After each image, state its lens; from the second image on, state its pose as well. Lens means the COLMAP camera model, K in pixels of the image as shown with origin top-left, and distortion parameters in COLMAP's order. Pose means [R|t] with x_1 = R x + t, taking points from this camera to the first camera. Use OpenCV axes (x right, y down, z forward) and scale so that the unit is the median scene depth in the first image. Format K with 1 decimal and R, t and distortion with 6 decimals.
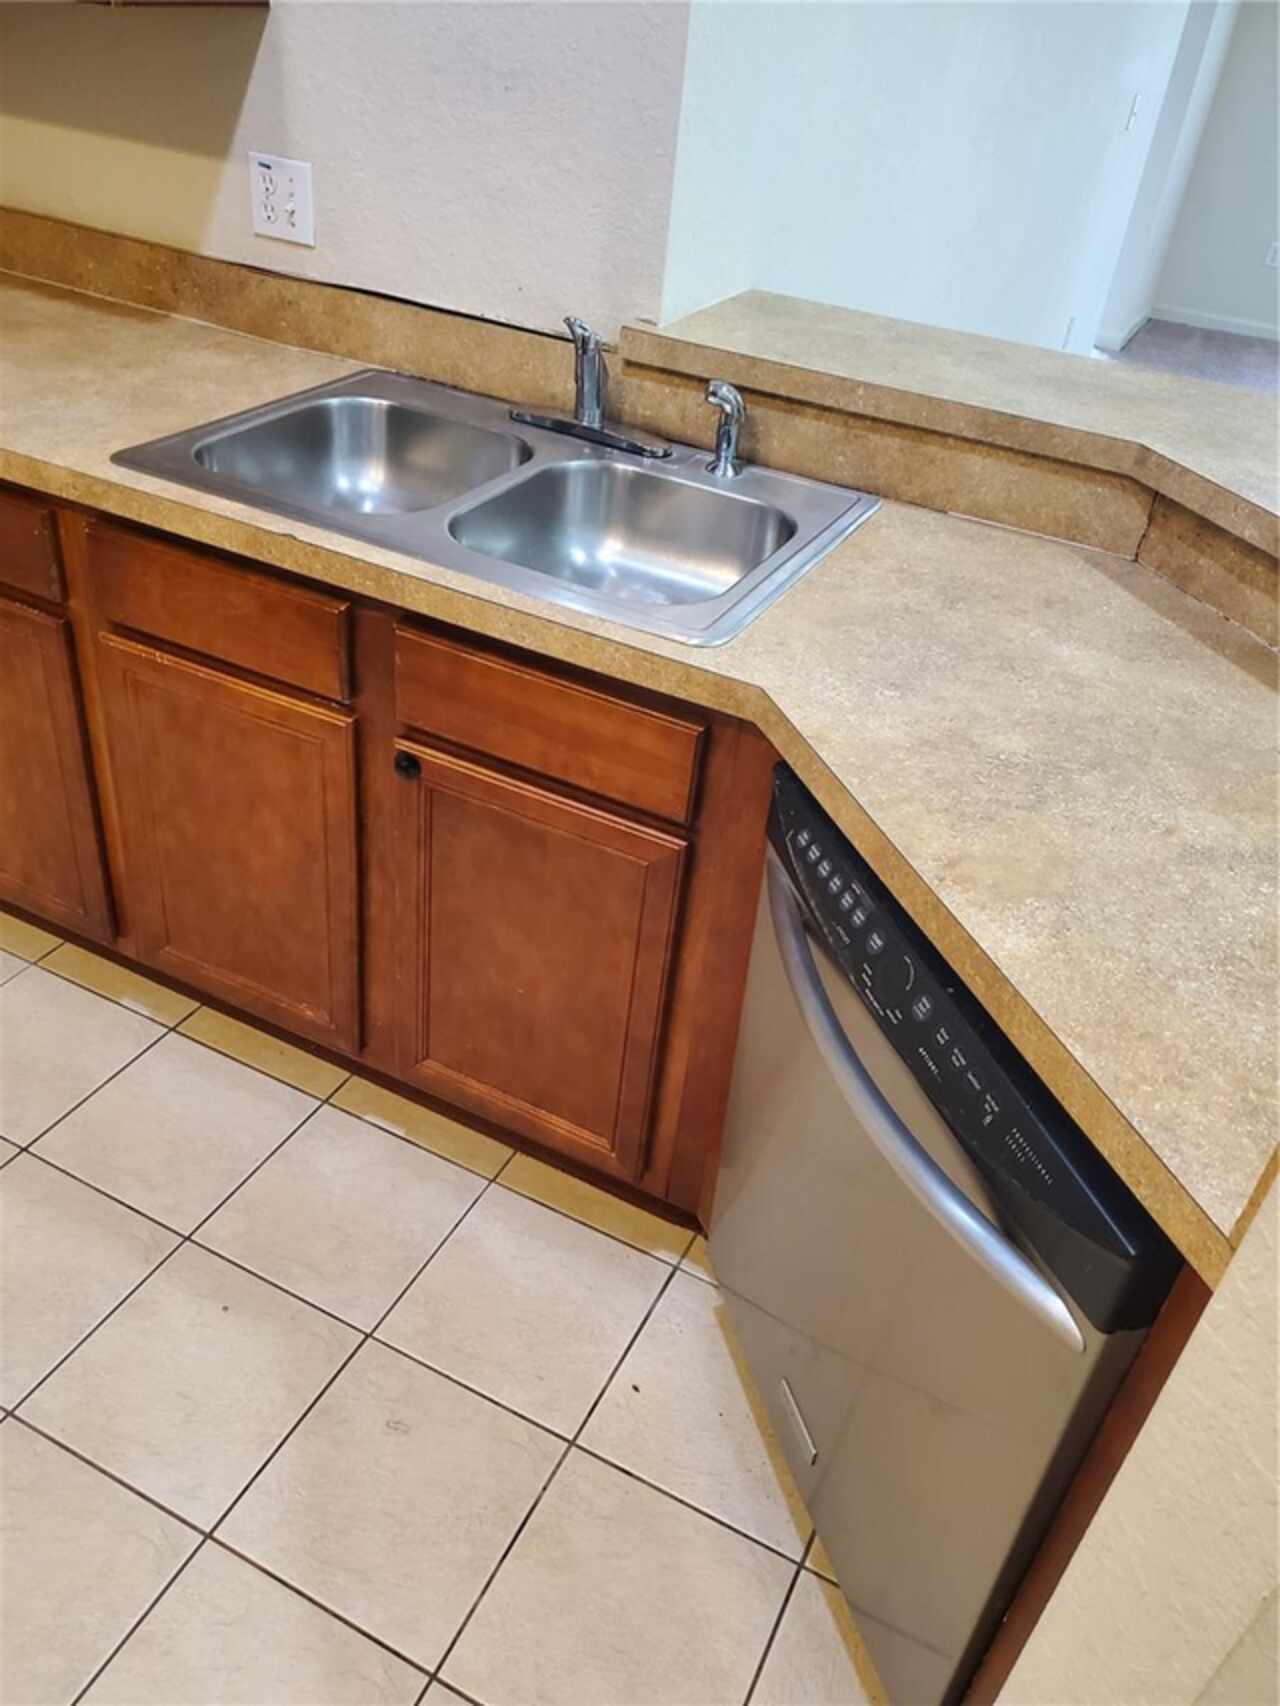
lens RADIAL K [[1322.1, 0, 631.8], [0, 1322.1, 844.4], [0, 0, 1]] dist [0.035597, -0.056861]
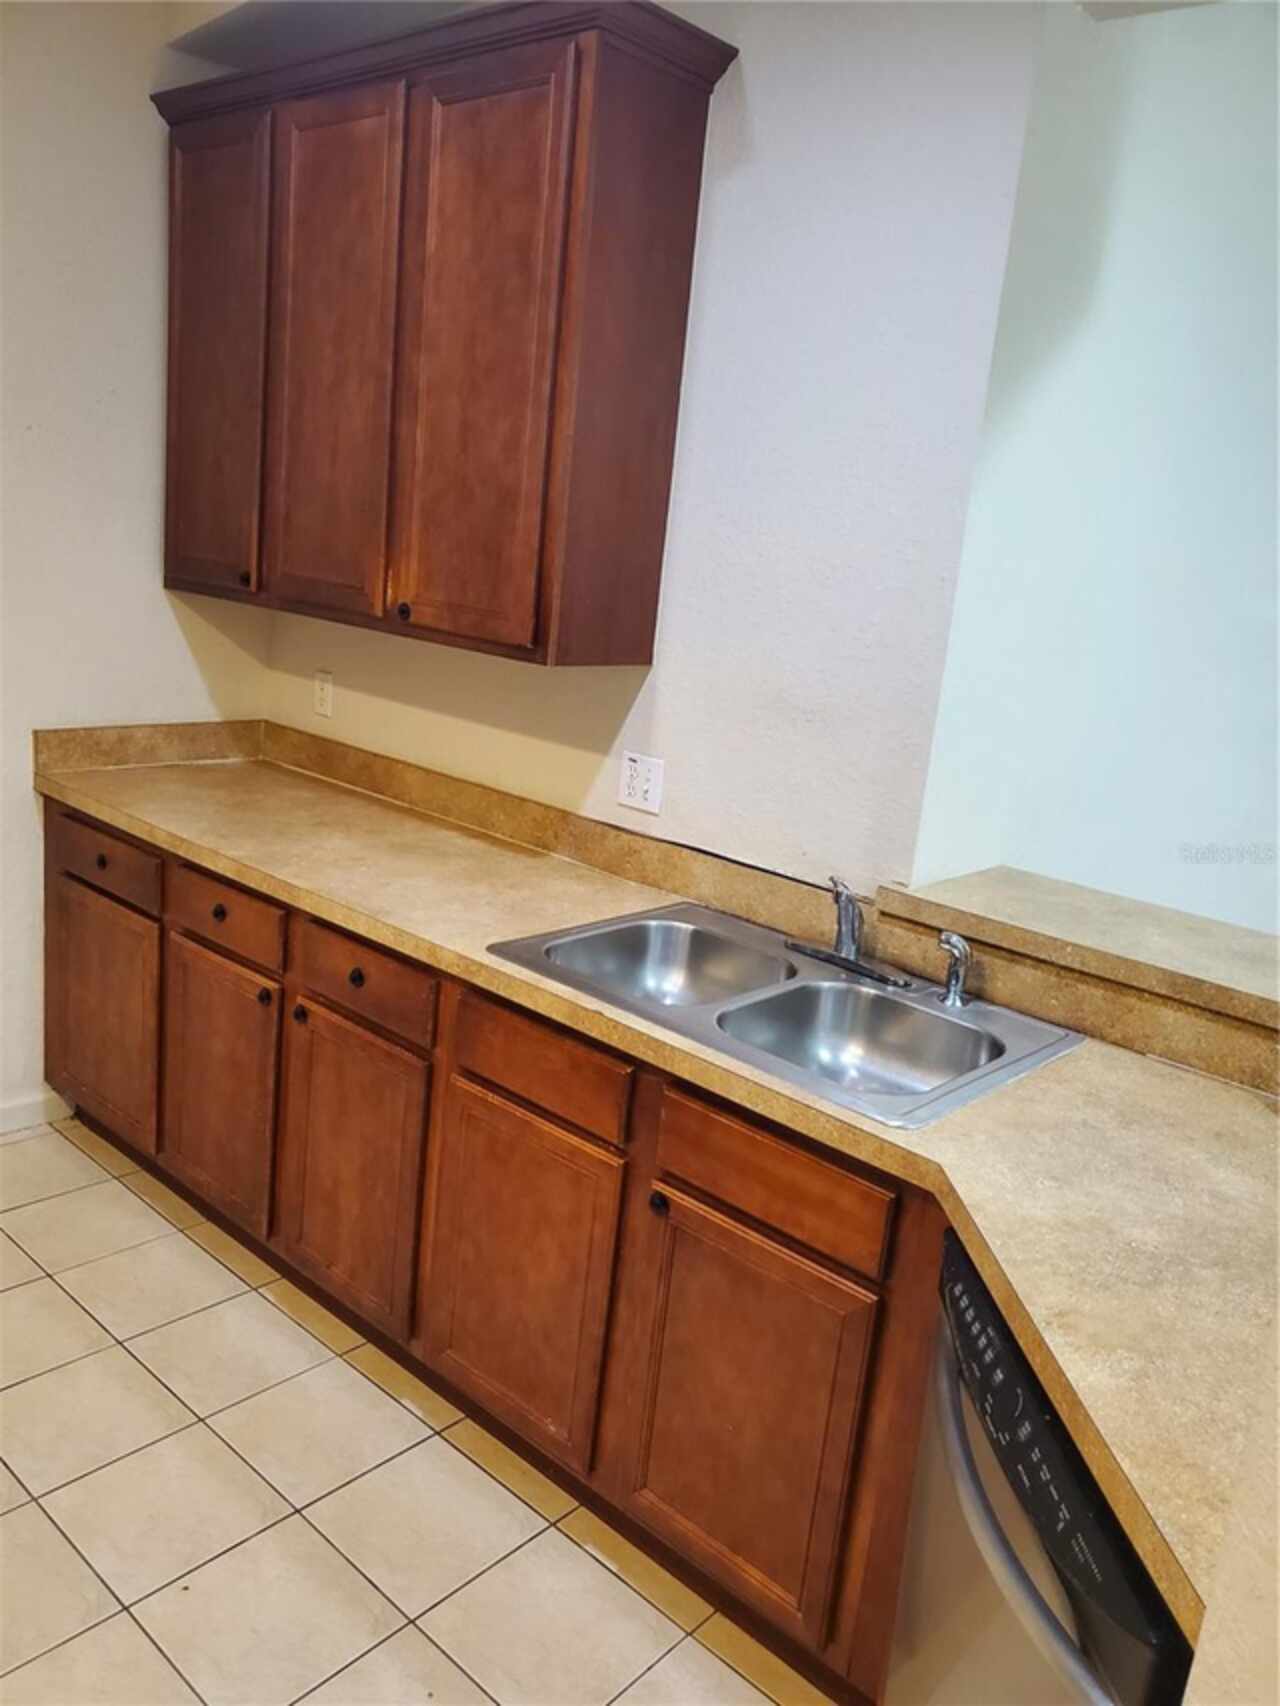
lens RADIAL K [[1322.1, 0, 631.8], [0, 1322.1, 844.4], [0, 0, 1]] dist [0.035597, -0.056861]
pose [[0.963917, 0.065005, -0.258146, 0.099456], [-0.159280, 0.917827, -0.363627, 0.084713], [0.213295, 0.391623, 0.895062, -0.235751]]
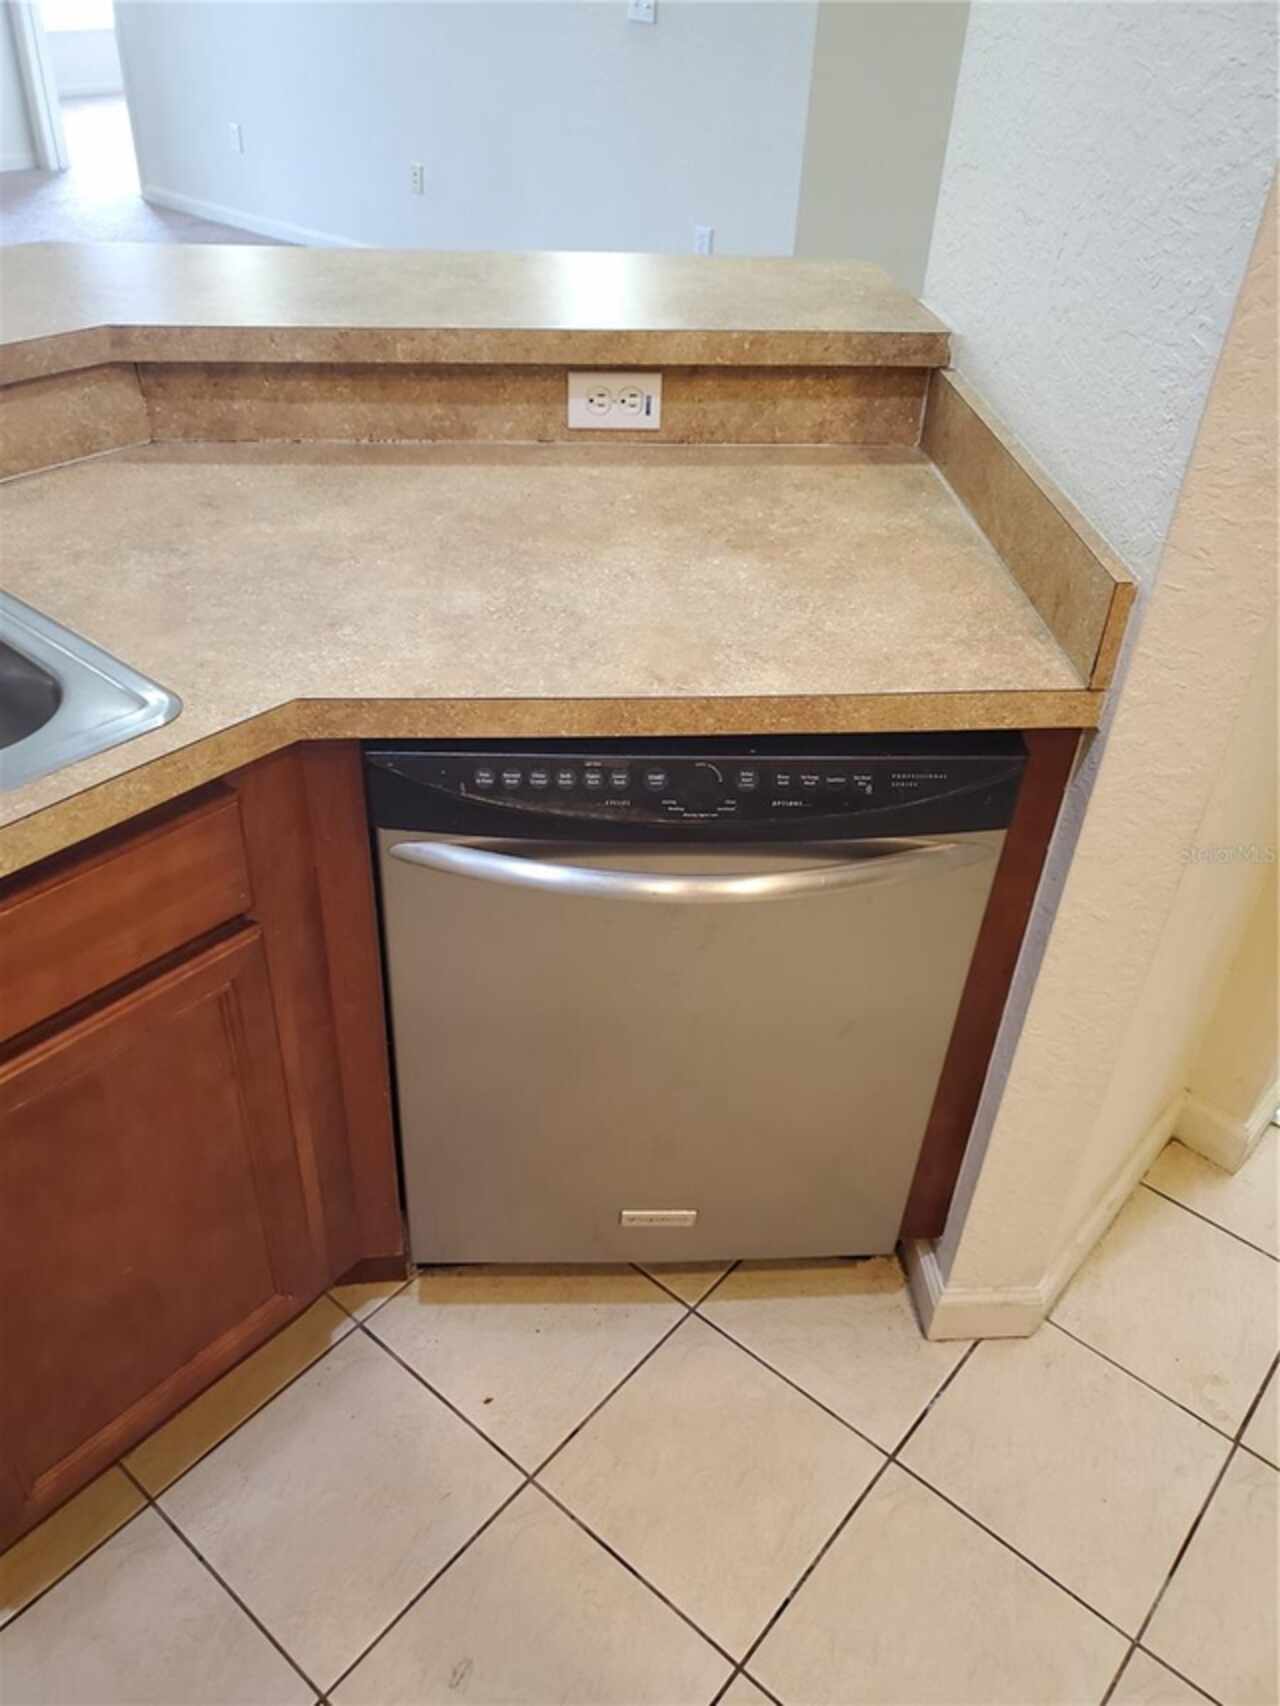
lens RADIAL K [[1336.2, 0, 619.8], [0, 1336.2, 850.2], [0, 0, 1]] dist [0.073973, -0.181179]
pose [[0.243767, -0.636776, 0.731501, -0.451382], [0.537405, 0.716557, 0.444681, -0.264922], [-0.807325, 0.284714, 0.516880, 0.331160]]
